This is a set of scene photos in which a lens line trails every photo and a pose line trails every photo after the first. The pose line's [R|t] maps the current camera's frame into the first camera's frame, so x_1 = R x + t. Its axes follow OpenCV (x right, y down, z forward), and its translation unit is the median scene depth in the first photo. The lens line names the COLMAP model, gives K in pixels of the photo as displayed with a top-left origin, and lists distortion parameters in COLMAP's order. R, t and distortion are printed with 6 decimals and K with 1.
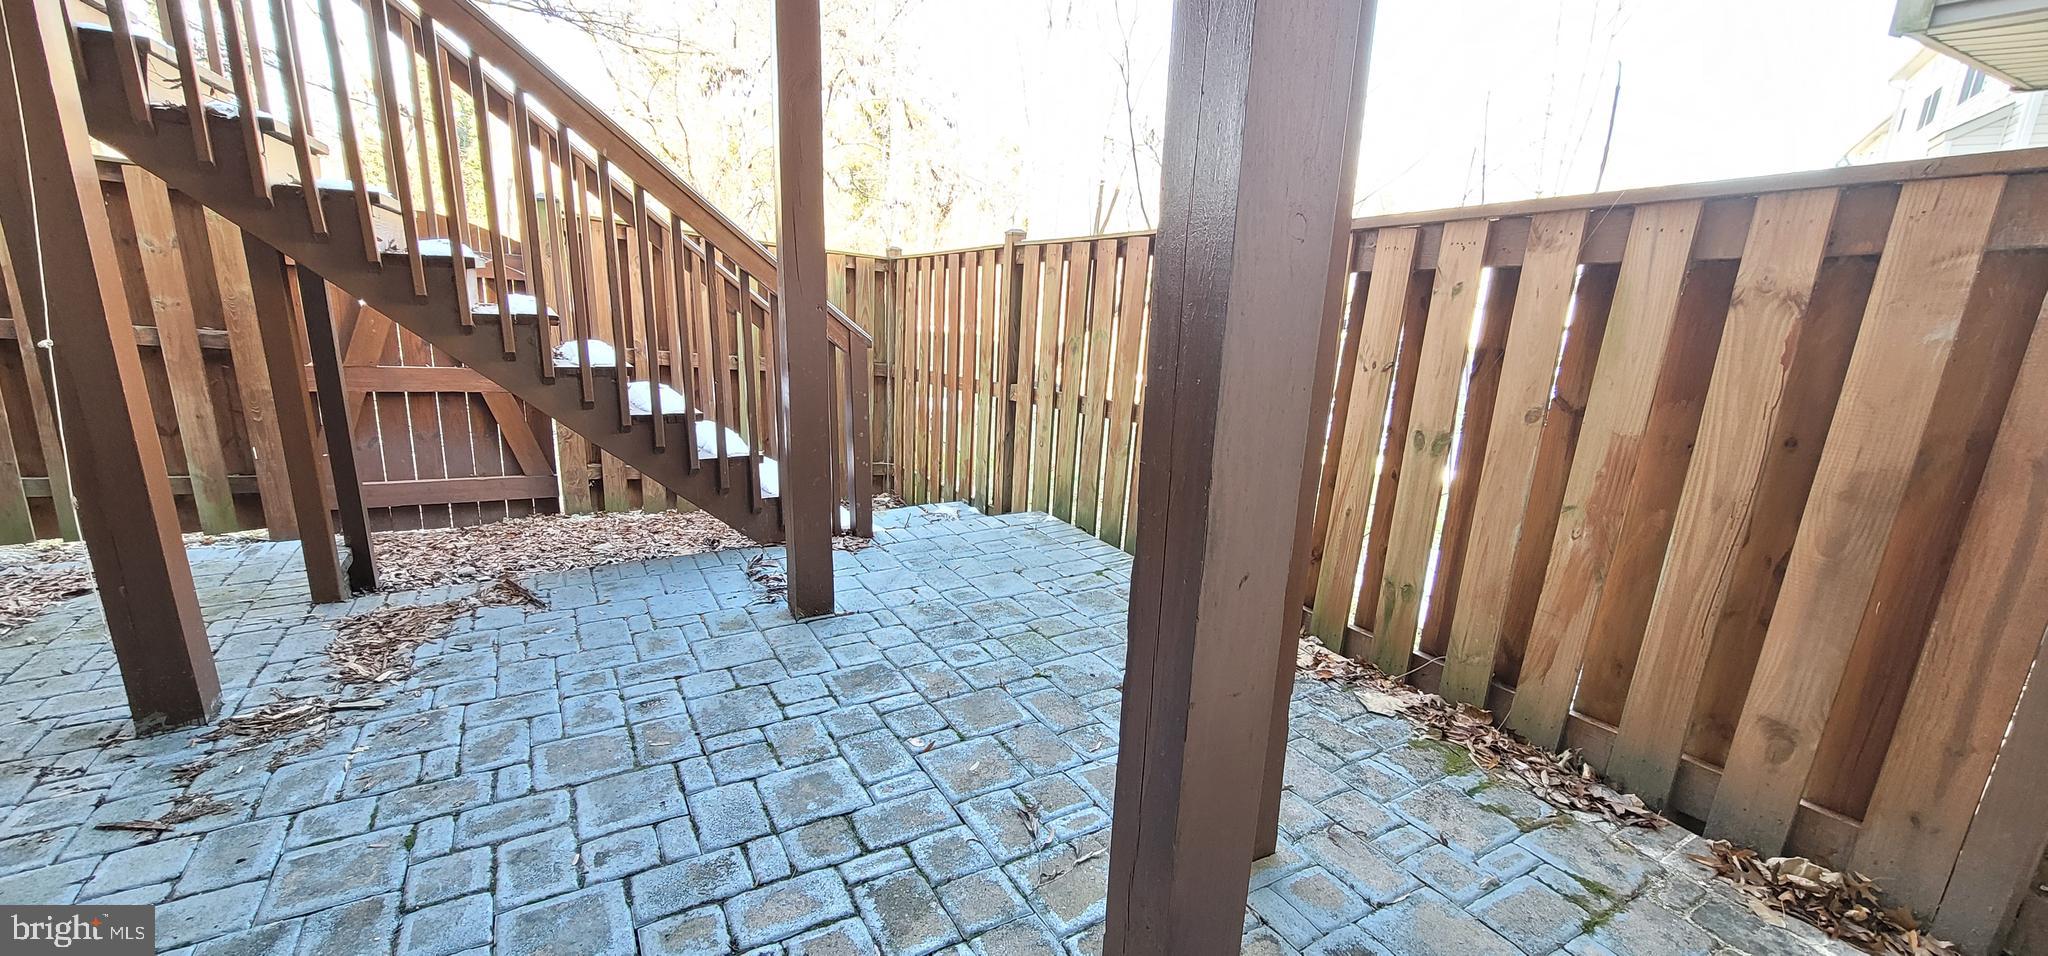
lens RADIAL K [[838.1, 0, 1019.8], [0, 838.1, 481.2], [0, 0, 1]] dist [-0.012575, 0.004330]
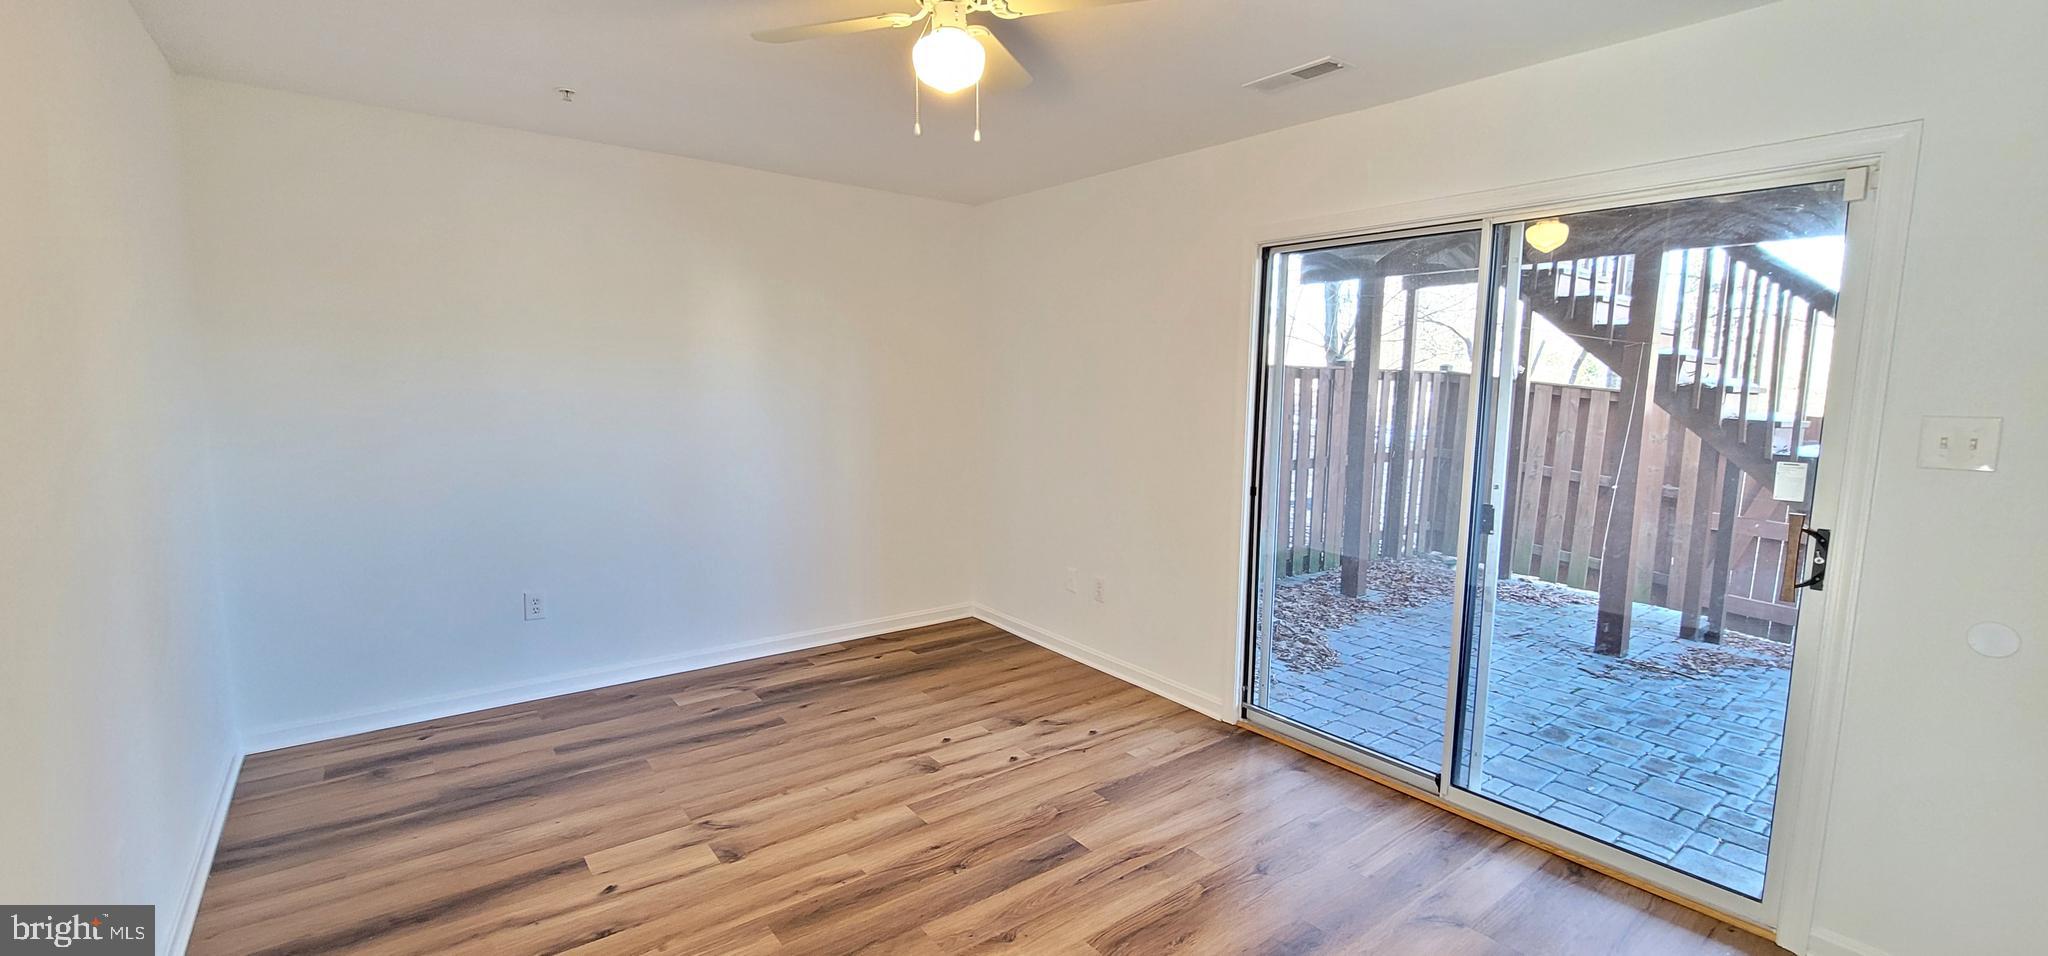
lens RADIAL K [[841.3, 0, 1019.1], [0, 841.3, 480.2], [0, 0, 1]] dist [-0.011136, 0.003048]
pose [[0.148272, 0.080443, -0.985670, 0.885872], [-0.267113, 0.962900, 0.038403, 0.165609], [0.952190, 0.257591, 0.164258, -0.950241]]
